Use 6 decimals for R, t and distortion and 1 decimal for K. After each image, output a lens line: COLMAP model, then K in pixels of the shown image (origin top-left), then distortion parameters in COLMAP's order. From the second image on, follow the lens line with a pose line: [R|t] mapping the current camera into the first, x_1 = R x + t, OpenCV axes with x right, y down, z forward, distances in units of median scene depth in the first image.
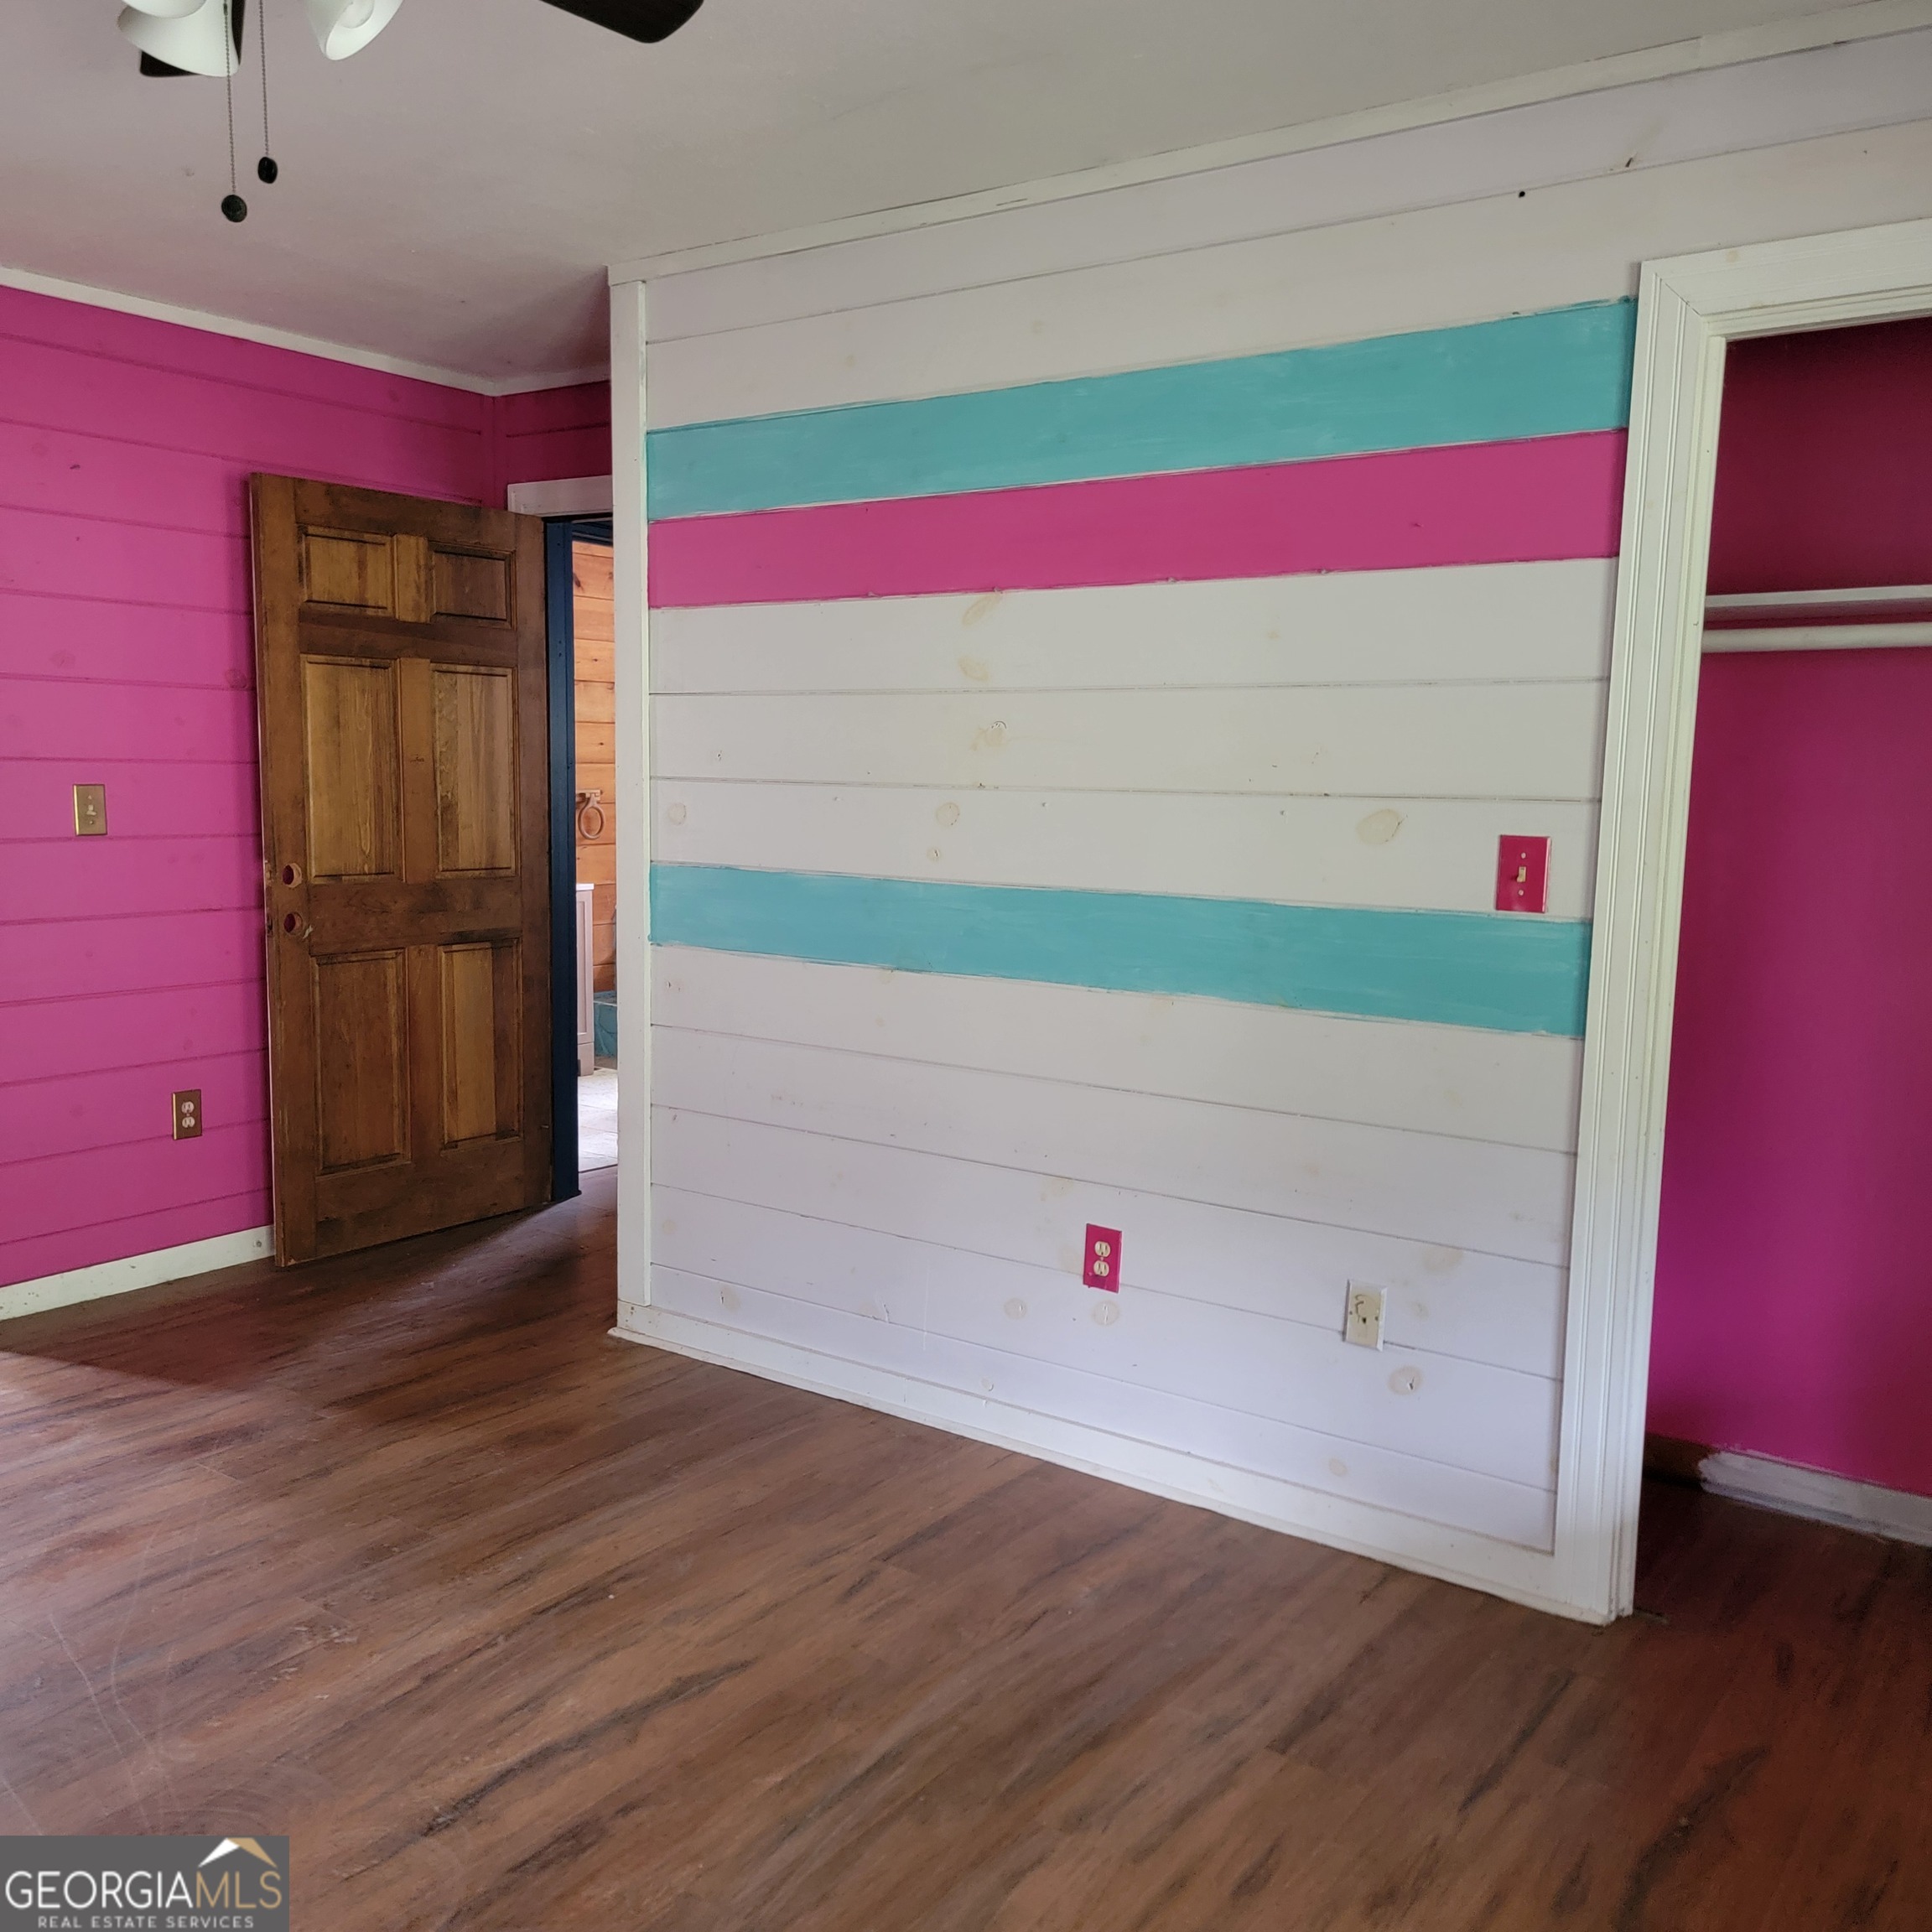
lens RADIAL K [[1814.4, 0, 966.4], [0, 1814.4, 980.6], [0, 0, 1]] dist [0.064836, 0.000000]
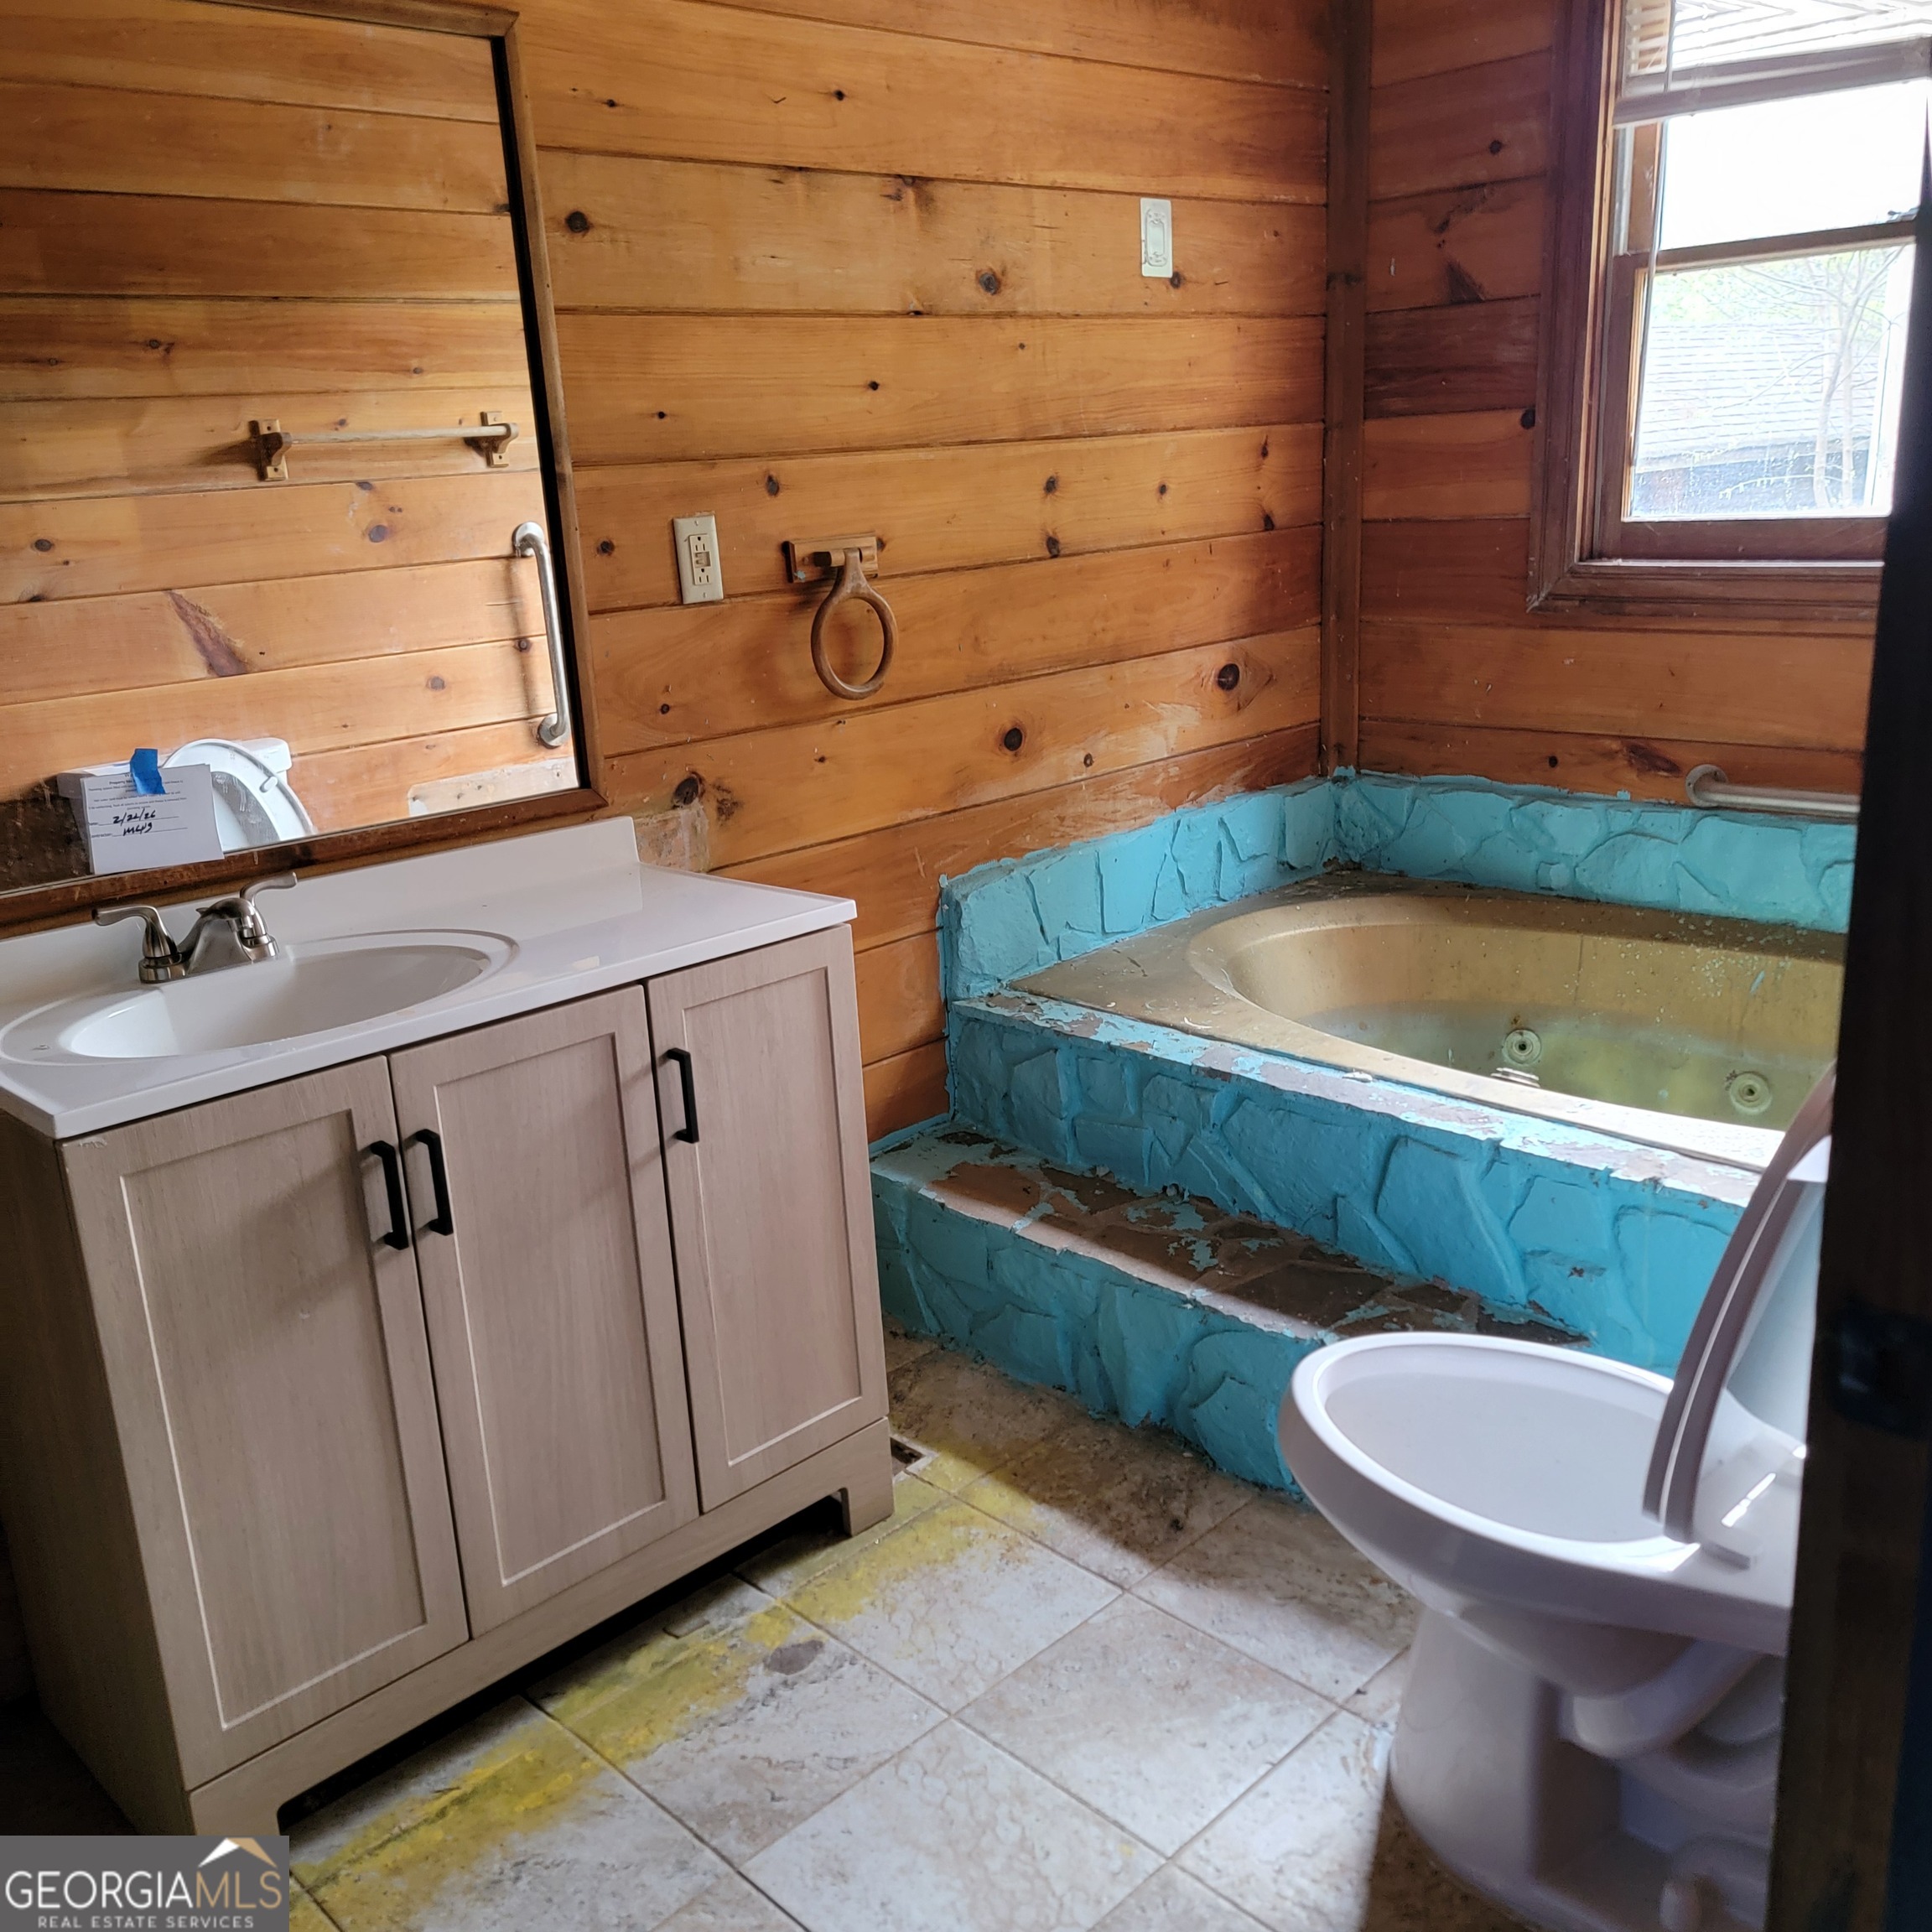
lens RADIAL K [[1814.4, 0, 968.4], [0, 1814.4, 967.3], [0, 0, 1]] dist [0.064836, 0.000000]
pose [[0.983558, -0.012536, -0.180155, -0.129180], [0.041775, 0.986324, 0.159438, -0.080802], [0.175692, -0.164343, 0.970631, 0.683090]]
